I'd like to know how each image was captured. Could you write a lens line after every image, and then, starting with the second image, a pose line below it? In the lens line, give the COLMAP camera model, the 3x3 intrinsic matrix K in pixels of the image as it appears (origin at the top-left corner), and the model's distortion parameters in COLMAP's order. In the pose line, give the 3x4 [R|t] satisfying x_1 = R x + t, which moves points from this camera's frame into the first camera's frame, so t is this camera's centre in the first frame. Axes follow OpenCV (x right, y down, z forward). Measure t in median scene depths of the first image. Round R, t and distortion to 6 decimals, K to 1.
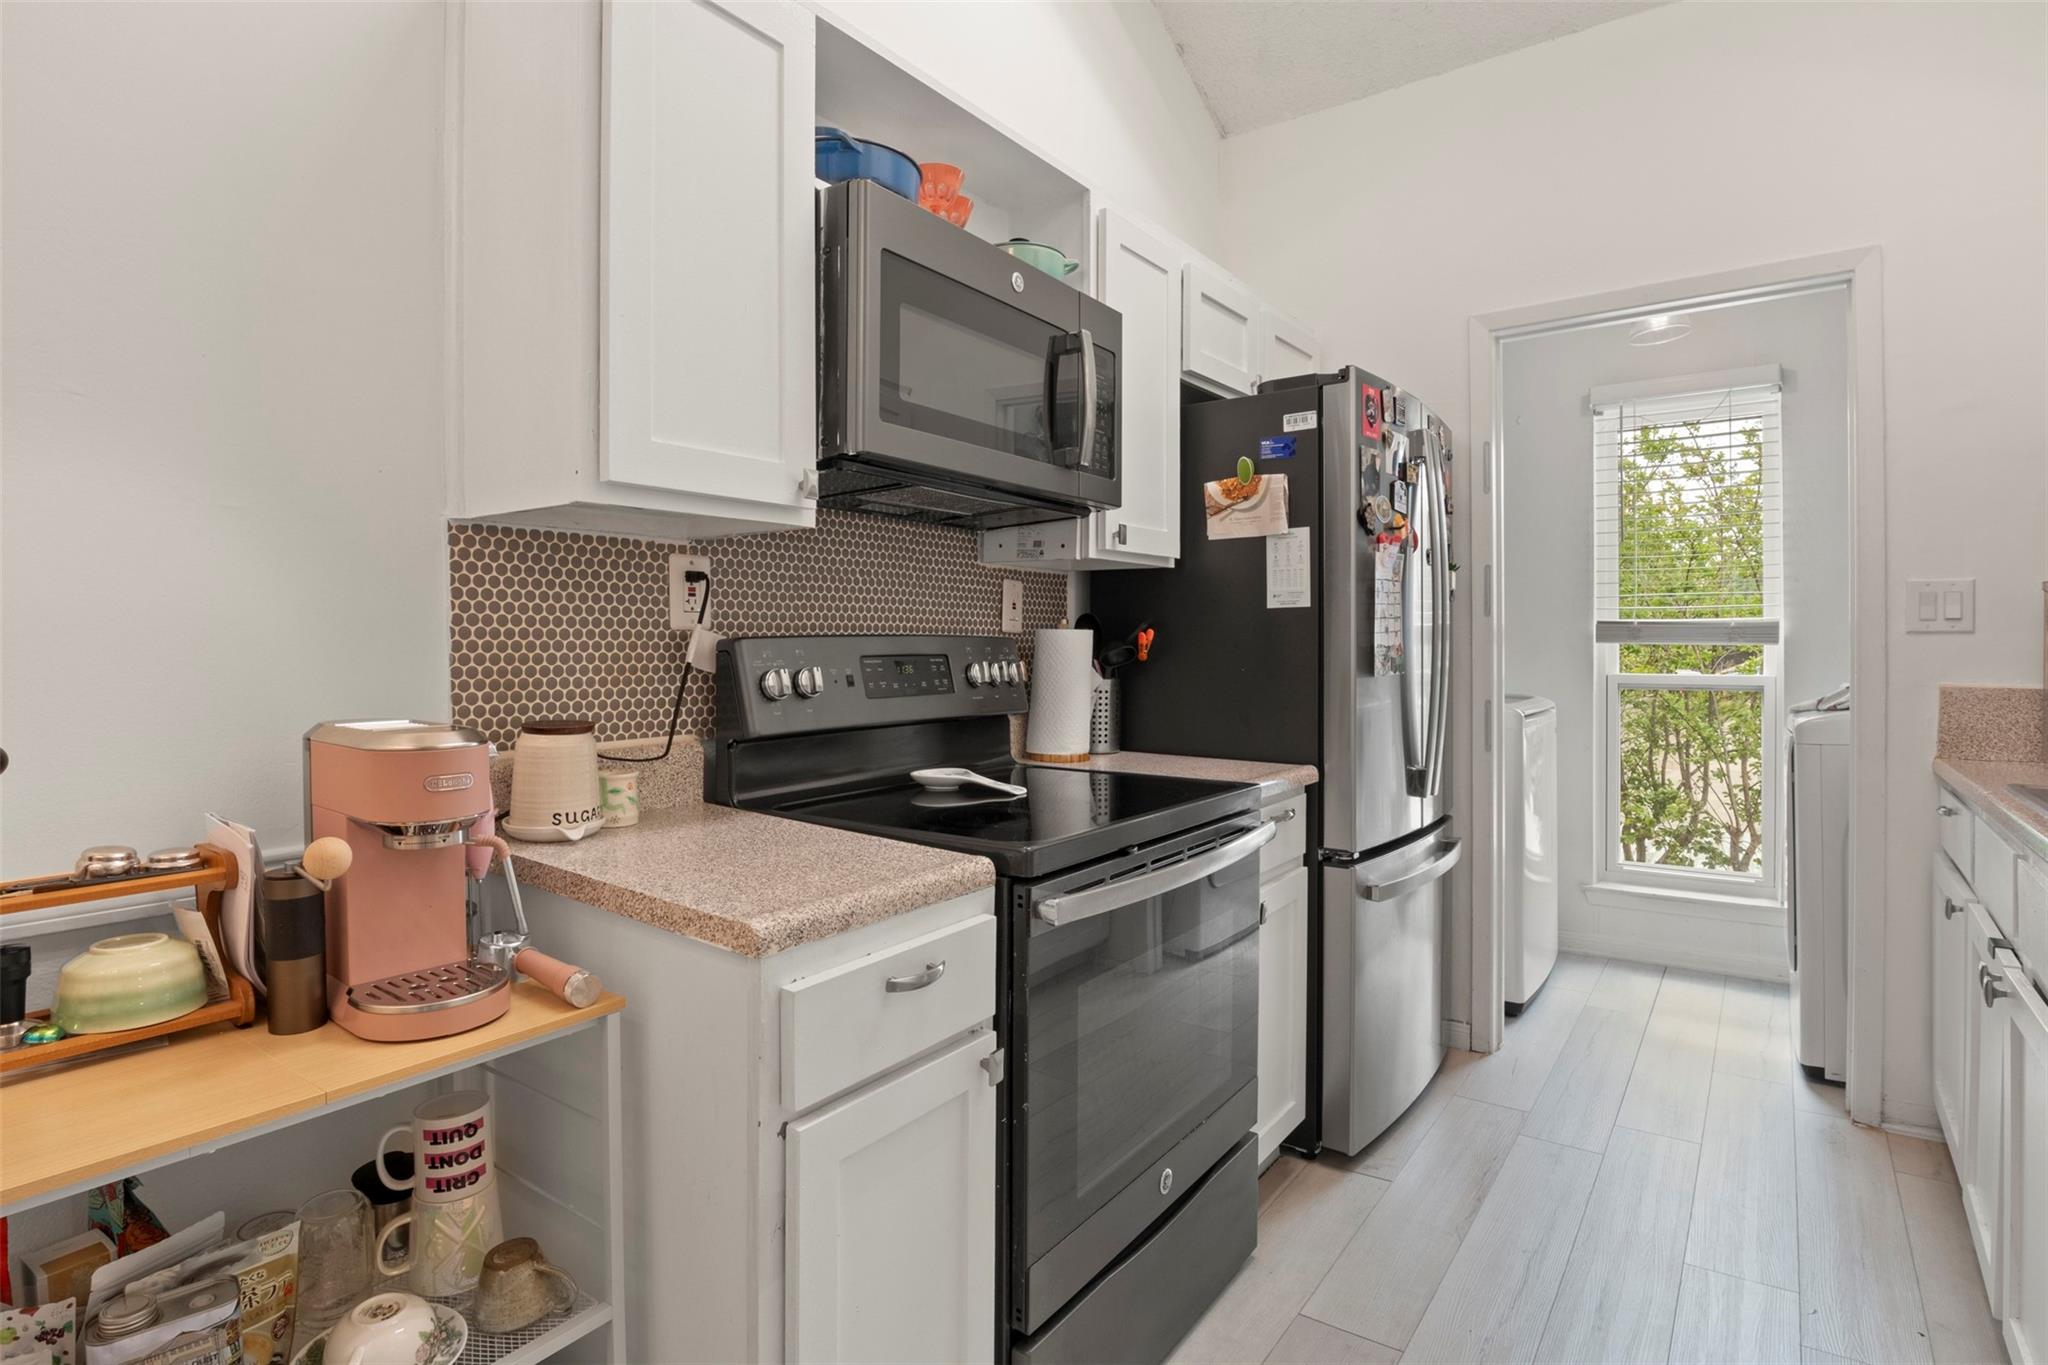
lens RADIAL K [[1024.5, 0, 1021.3], [0, 1024.5, 640.3], [0, 0, 1]] dist [-0.003540, -0.000046]
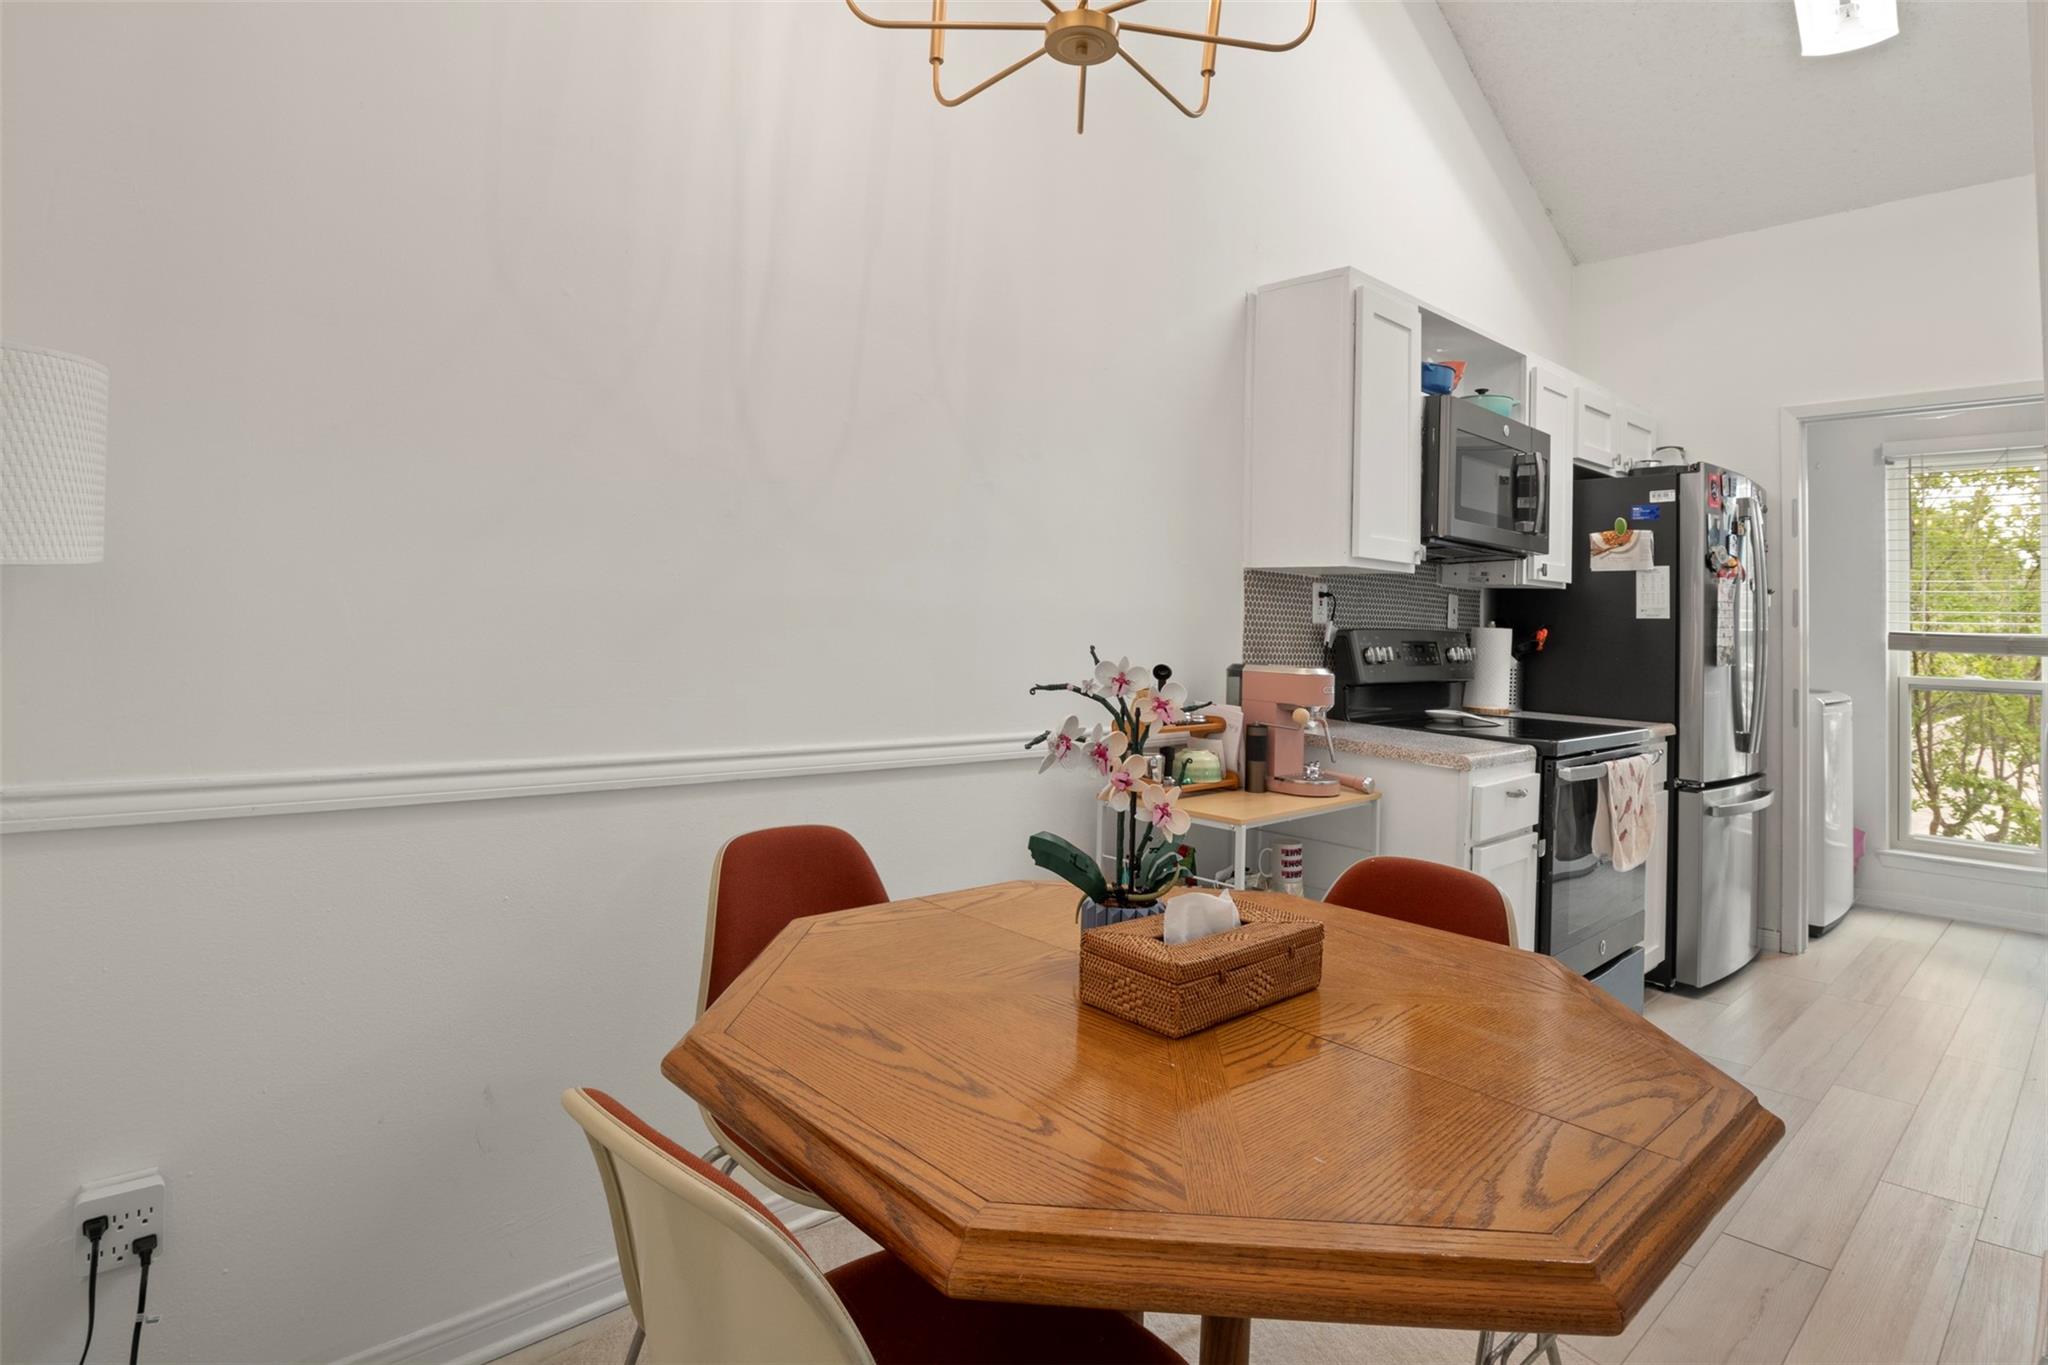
lens RADIAL K [[1061.2, 0, 1028.0], [0, 1061.2, 578.7], [0, 0, 1]] dist [0.001728, -0.000775]
pose [[0.984041, 0.023362, -0.176404, -0.373820], [-0.031073, 0.998673, -0.041076, 0.002431], [0.175210, 0.045902, 0.983460, -0.709193]]
